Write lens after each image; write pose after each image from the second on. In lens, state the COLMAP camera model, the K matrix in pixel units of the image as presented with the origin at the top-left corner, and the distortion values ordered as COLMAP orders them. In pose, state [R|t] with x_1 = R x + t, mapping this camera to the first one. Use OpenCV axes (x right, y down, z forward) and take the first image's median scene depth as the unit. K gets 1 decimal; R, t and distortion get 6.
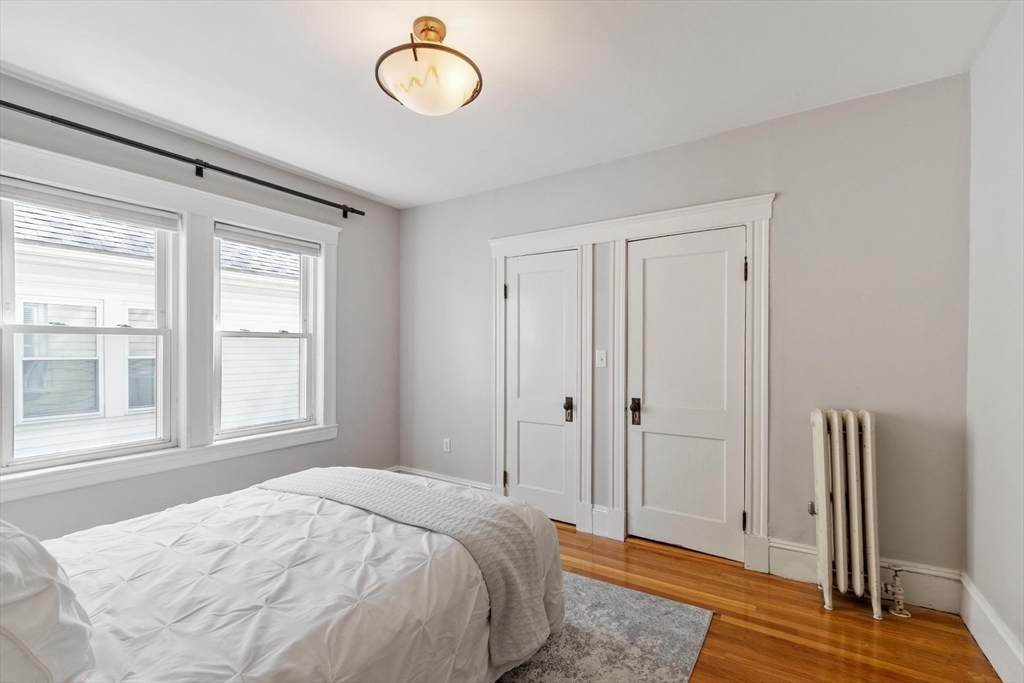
lens RADIAL K [[450.6, 0, 512.9], [0, 450.6, 347.7], [0, 0, 1]] dist [-0.002761, -0.000643]
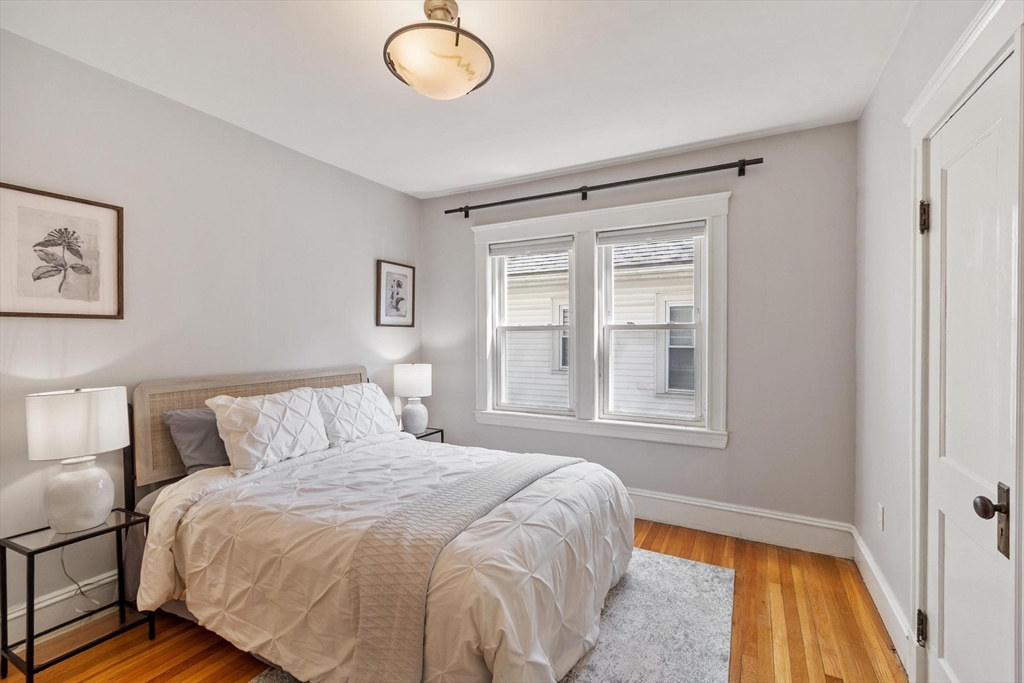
lens RADIAL K [[451.6, 0, 512.0], [0, 451.6, 341.5], [0, 0, 1]] dist [-0.000196, -0.000181]
pose [[0.078105, 0.006494, -0.996924, 0.492848], [0.002568, 0.999974, 0.006715, -0.003366], [0.996942, -0.003085, 0.078086, 0.670835]]
